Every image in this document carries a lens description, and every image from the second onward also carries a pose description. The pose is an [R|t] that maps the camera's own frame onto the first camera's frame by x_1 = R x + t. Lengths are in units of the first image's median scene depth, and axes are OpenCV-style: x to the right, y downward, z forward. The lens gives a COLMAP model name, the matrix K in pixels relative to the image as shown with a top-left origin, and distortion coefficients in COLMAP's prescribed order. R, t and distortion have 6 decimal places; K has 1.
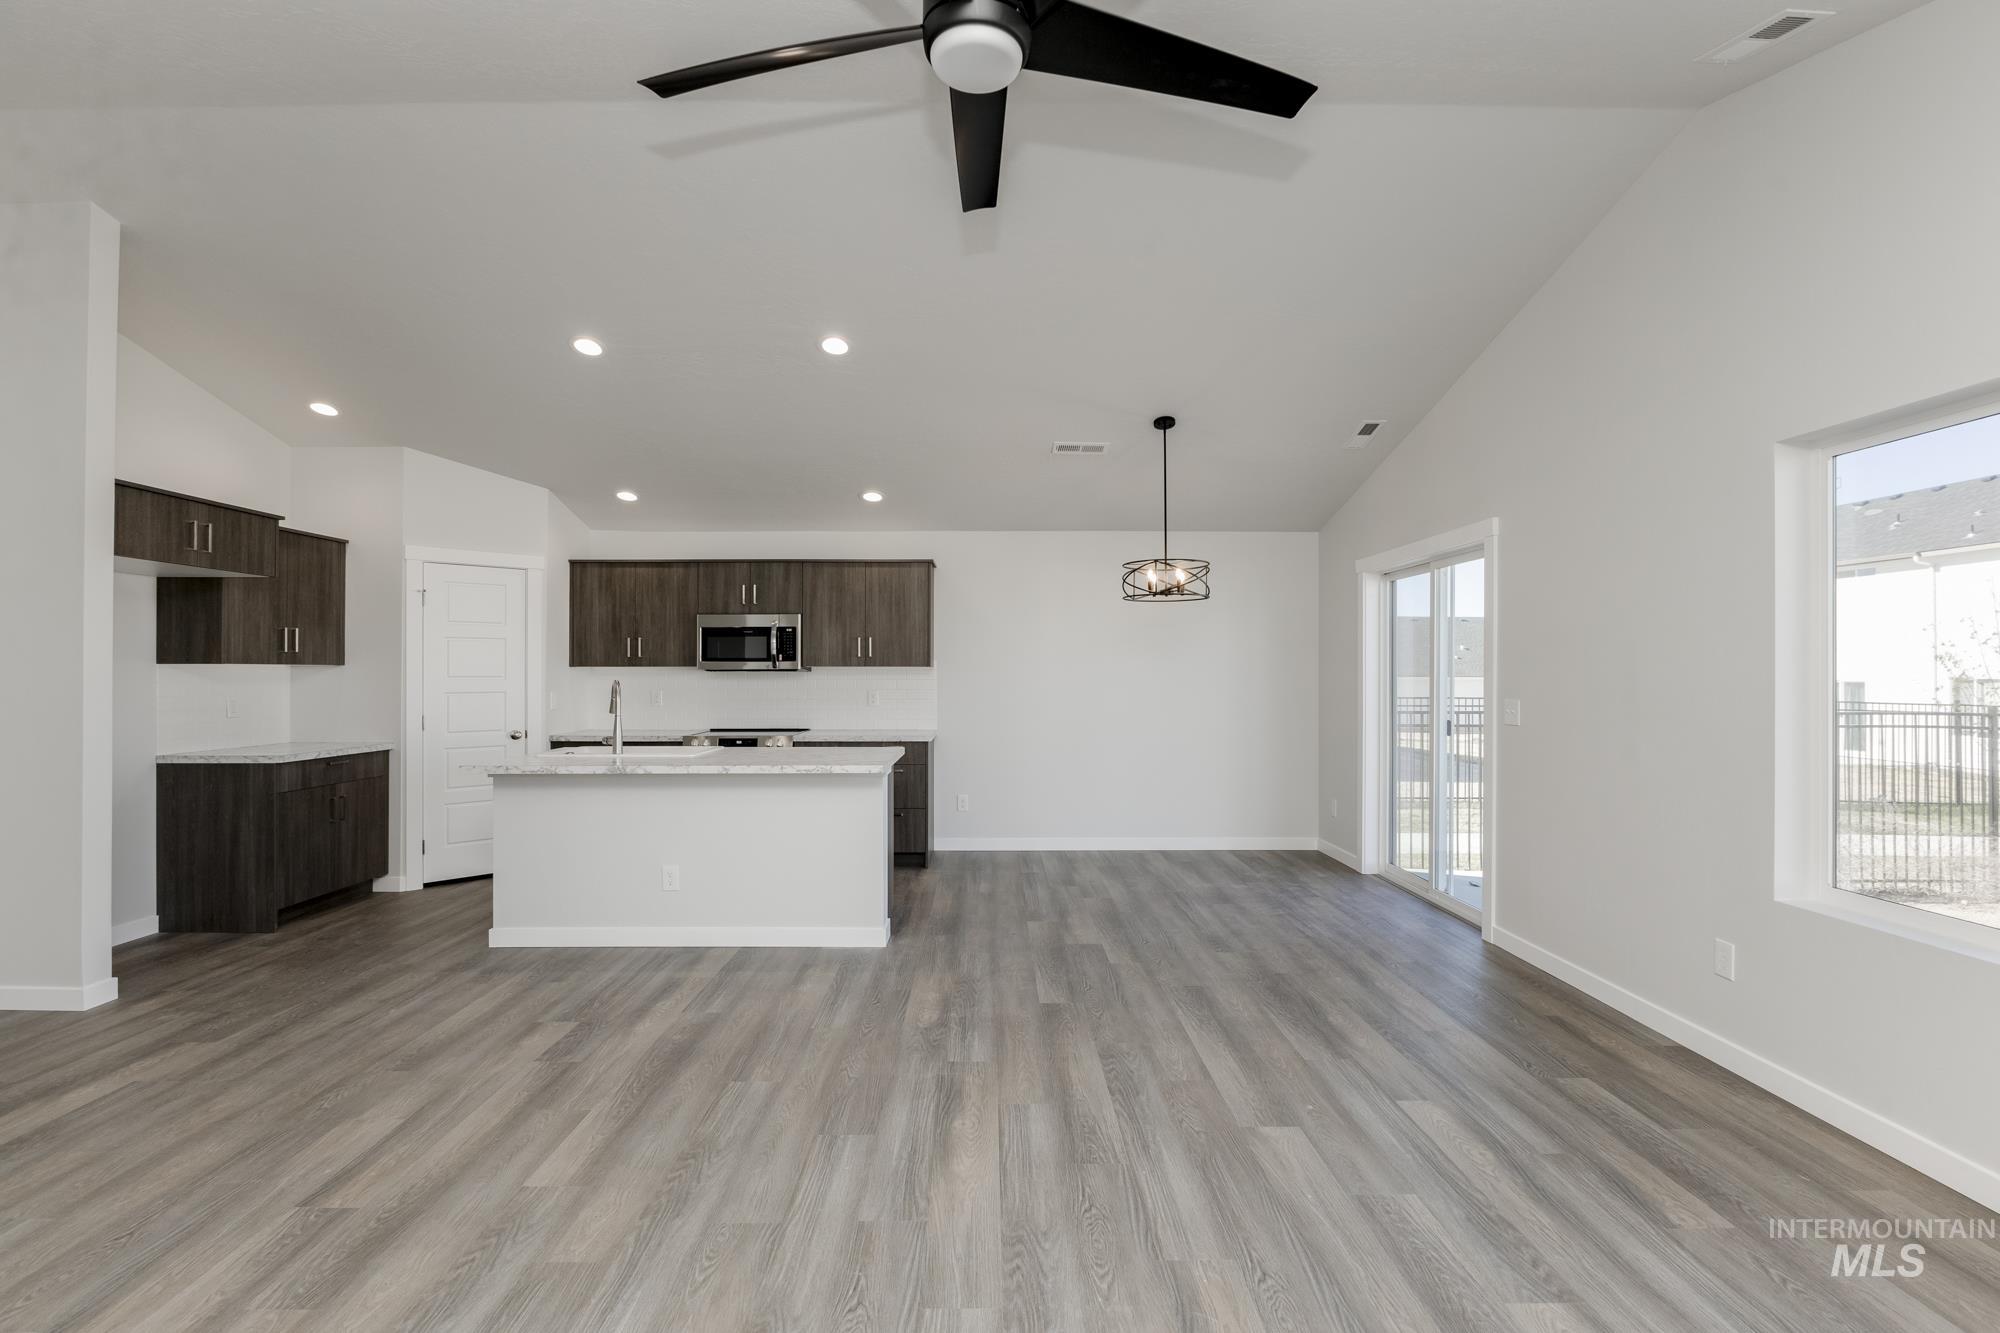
lens RADIAL K [[903.6, 0, 990.6], [0, 903.6, 669.5], [0, 0, 1]] dist [-0.004037, -0.000210]
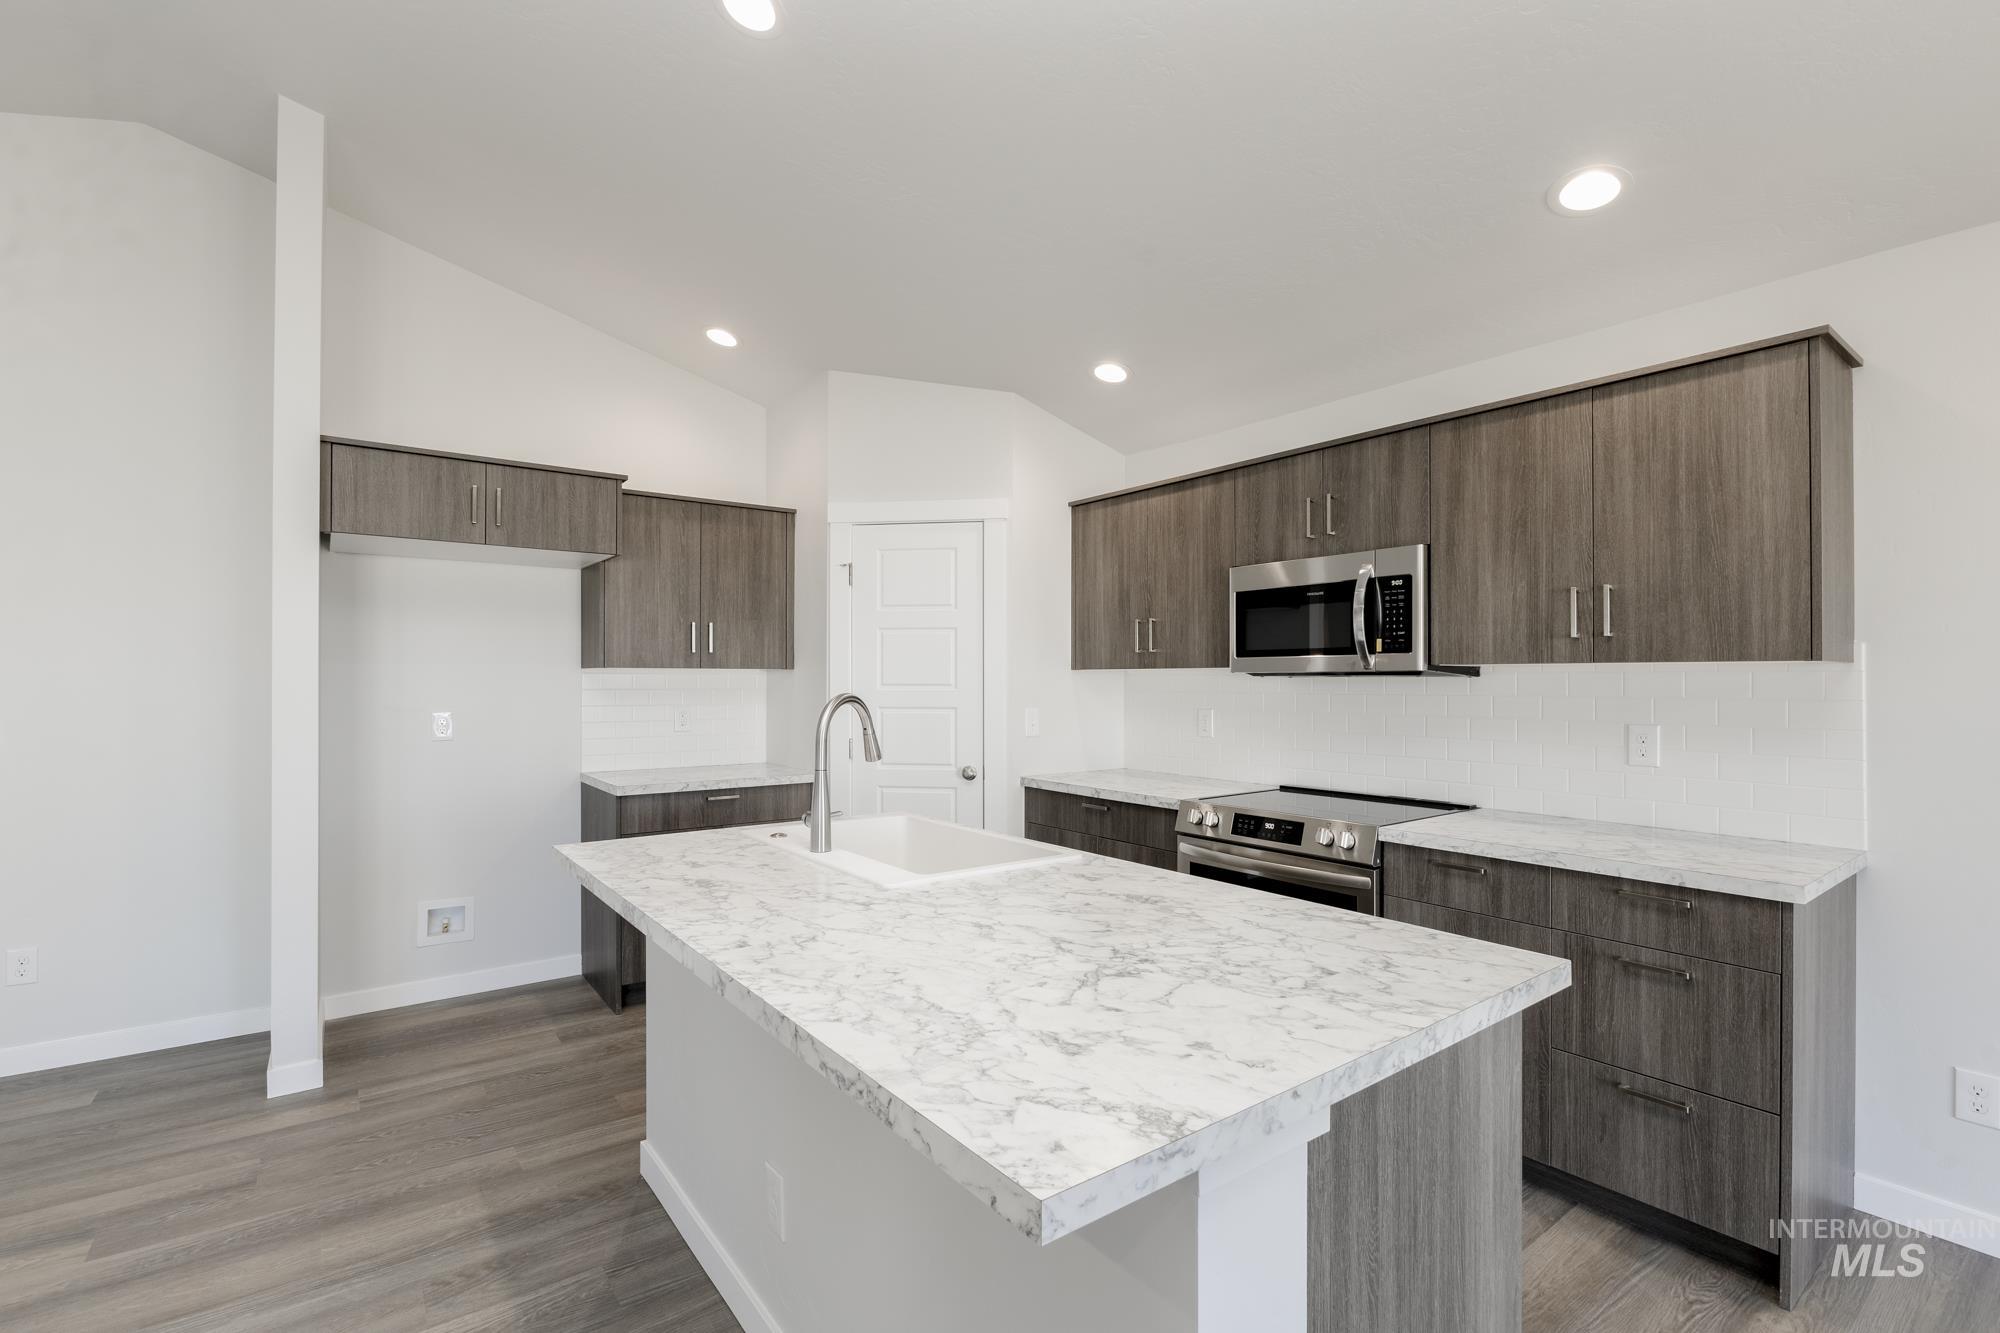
lens RADIAL K [[903.6, 0, 990.6], [0, 903.6, 669.5], [0, 0, 1]] dist [-0.004037, -0.000210]
pose [[0.597015, -0.008671, -0.802183, 0.014728], [0.001754, 0.999953, -0.009504, 0.003005], [0.802228, 0.004267, 0.597002, 0.618714]]
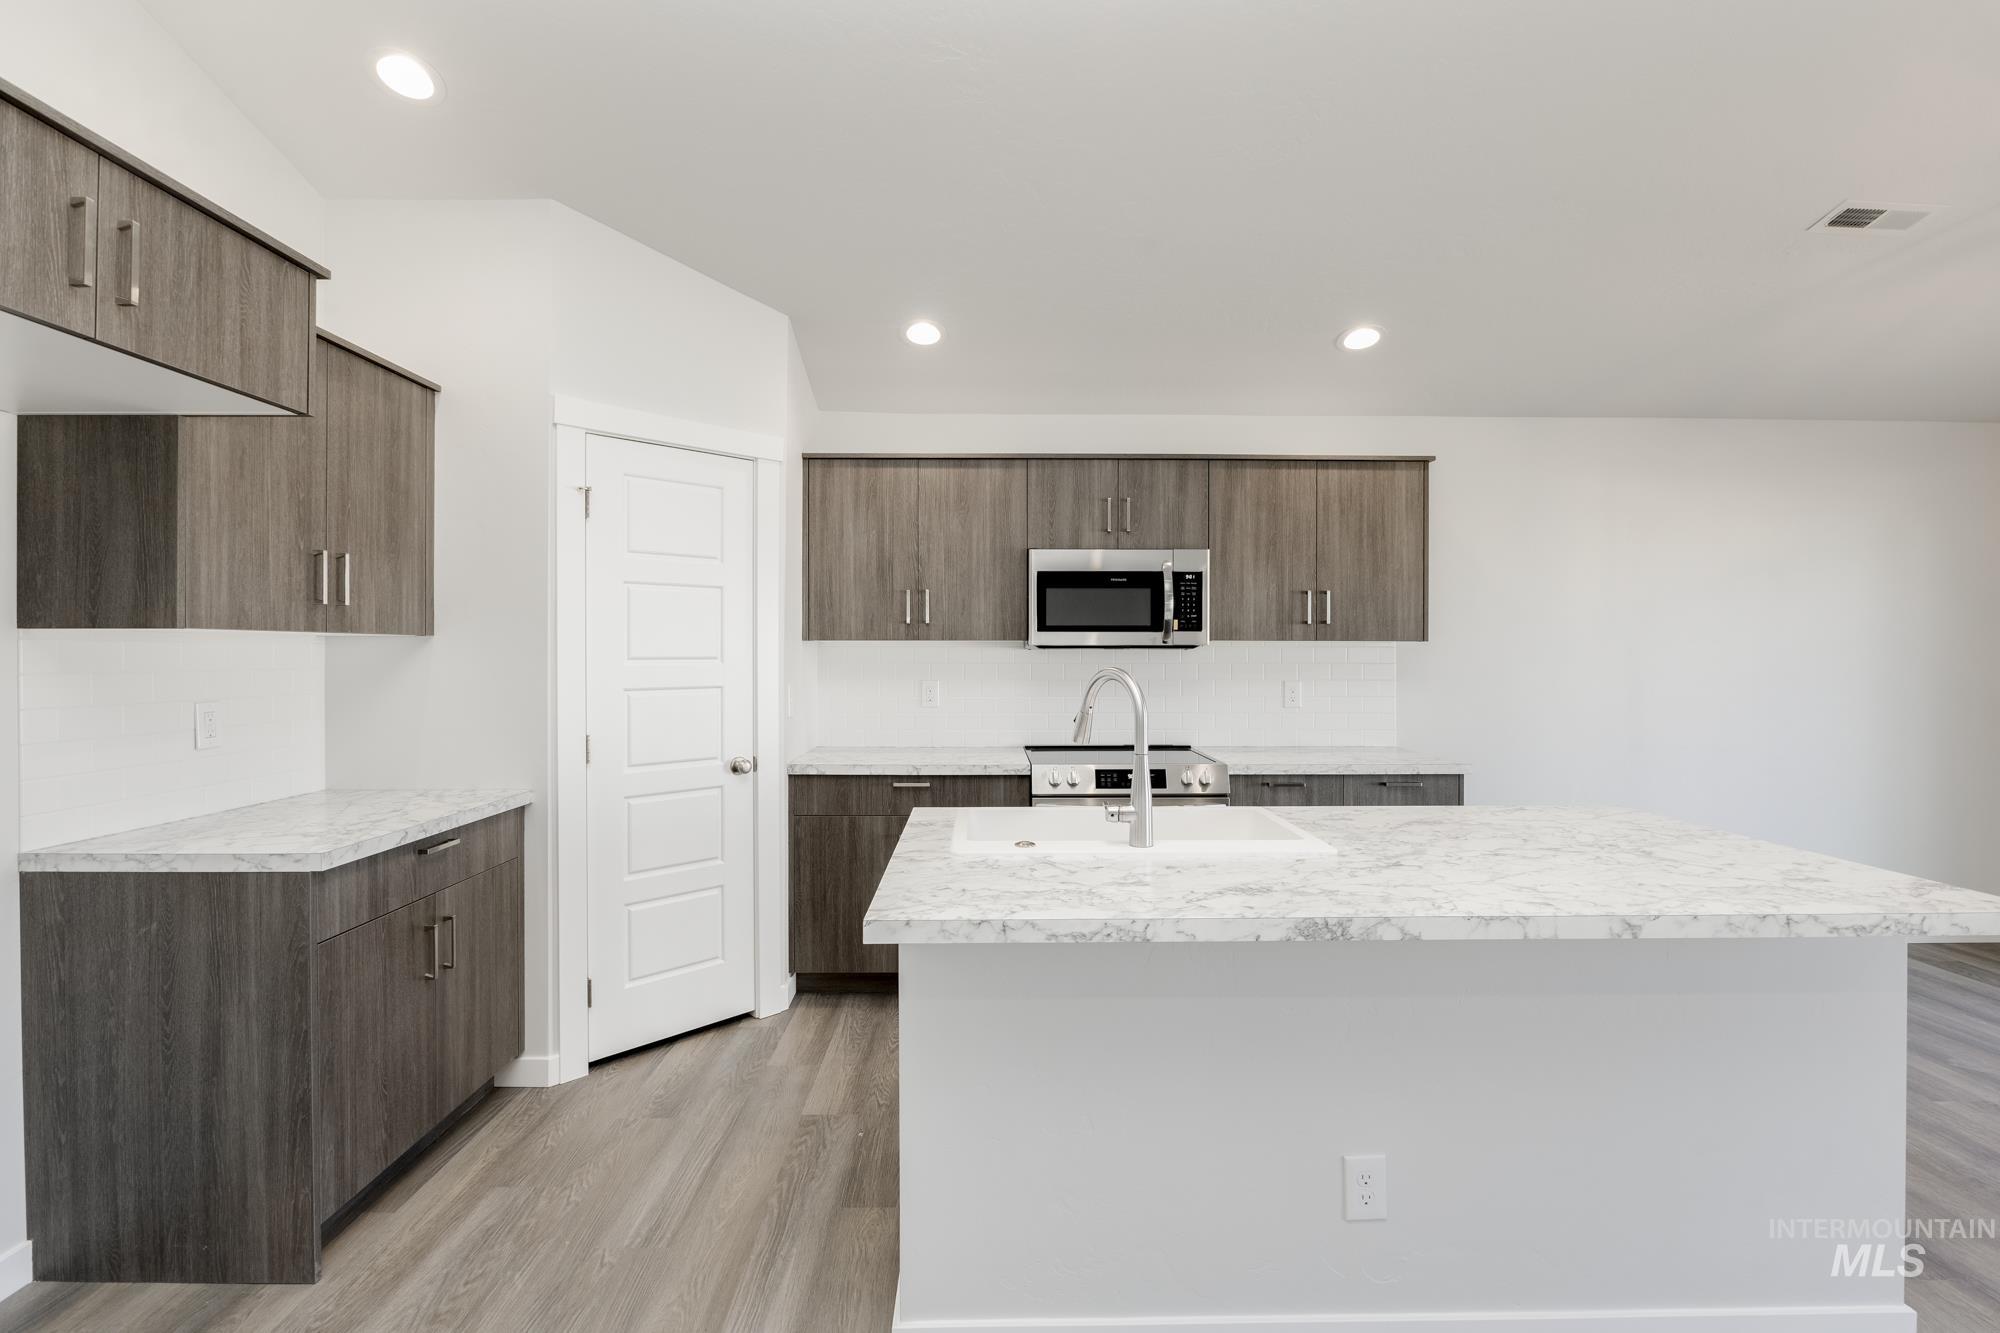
lens RADIAL K [[907.3, 0, 1001.2], [0, 907.3, 656.0], [0, 0, 1]] dist [-0.010804, -0.000172]
pose [[0.999882, 0.000282, 0.015372, -0.378767], [-0.000402, 0.999969, 0.007807, 0.002310], [-0.015369, -0.007813, 0.999851, 0.457002]]
